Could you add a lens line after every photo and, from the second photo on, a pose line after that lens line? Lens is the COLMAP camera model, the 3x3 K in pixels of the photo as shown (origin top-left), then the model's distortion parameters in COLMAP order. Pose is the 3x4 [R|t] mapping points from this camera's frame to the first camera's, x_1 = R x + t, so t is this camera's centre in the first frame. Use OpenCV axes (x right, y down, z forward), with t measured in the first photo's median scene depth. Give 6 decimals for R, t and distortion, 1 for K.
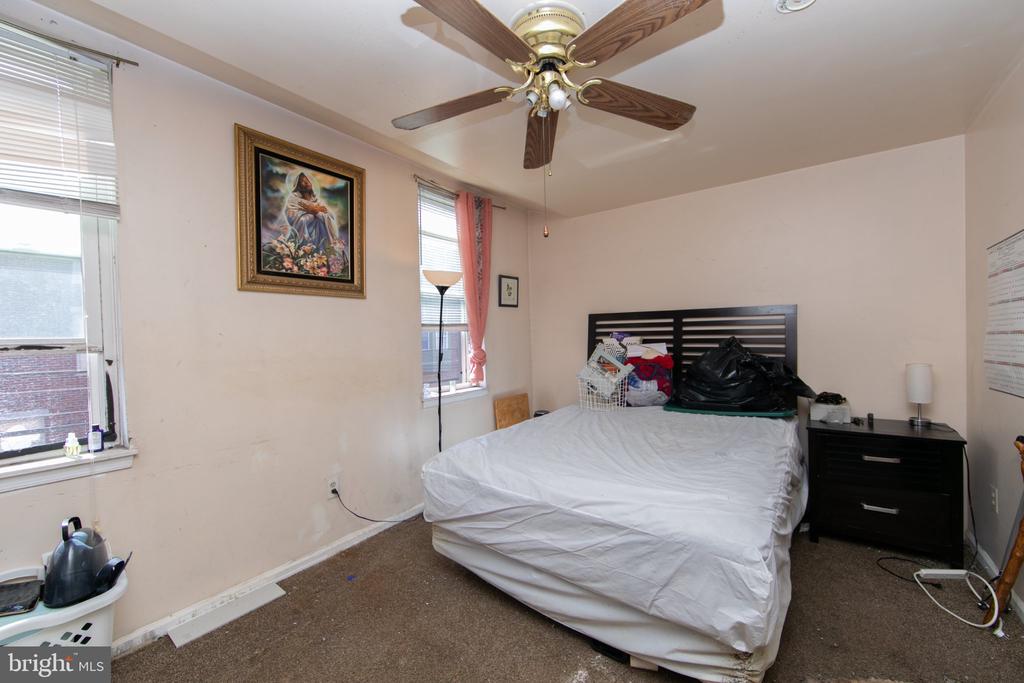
lens RADIAL K [[403.9, 0, 514.4], [0, 403.9, 339.4], [0, 0, 1]] dist [-0.003629, 0.000665]
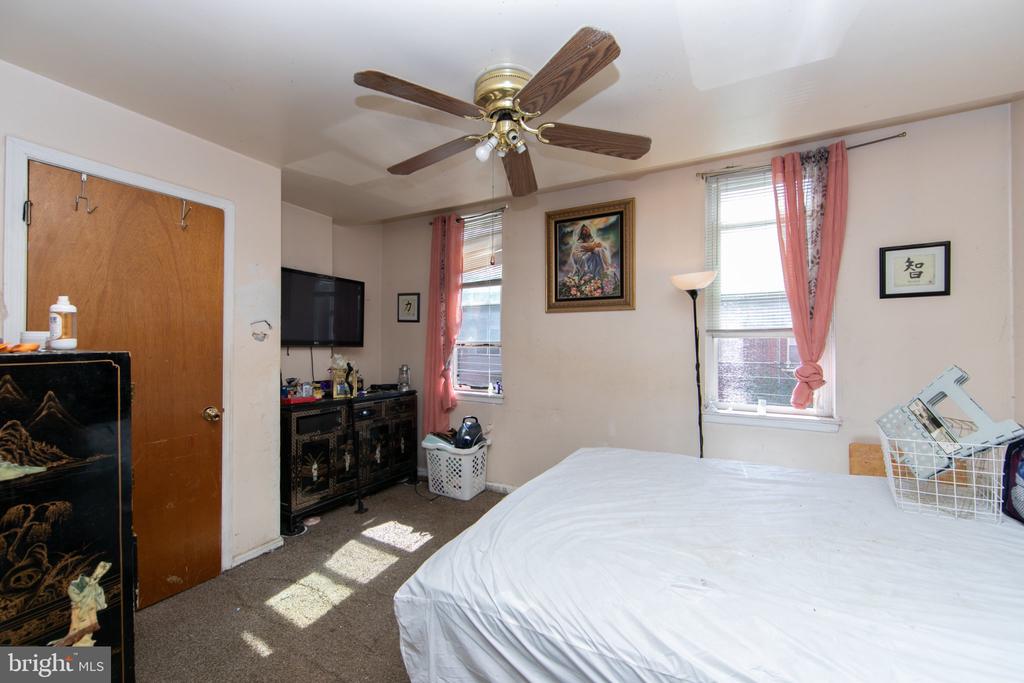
lens RADIAL K [[403.9, 0, 514.5], [0, 403.9, 340.7], [0, 0, 1]] dist [-0.003629, 0.000665]
pose [[0.148615, 0.012531, -0.988816, 0.810894], [-0.014022, 0.999846, 0.010564, -0.022575], [0.988796, 0.012295, 0.148768, 0.554374]]
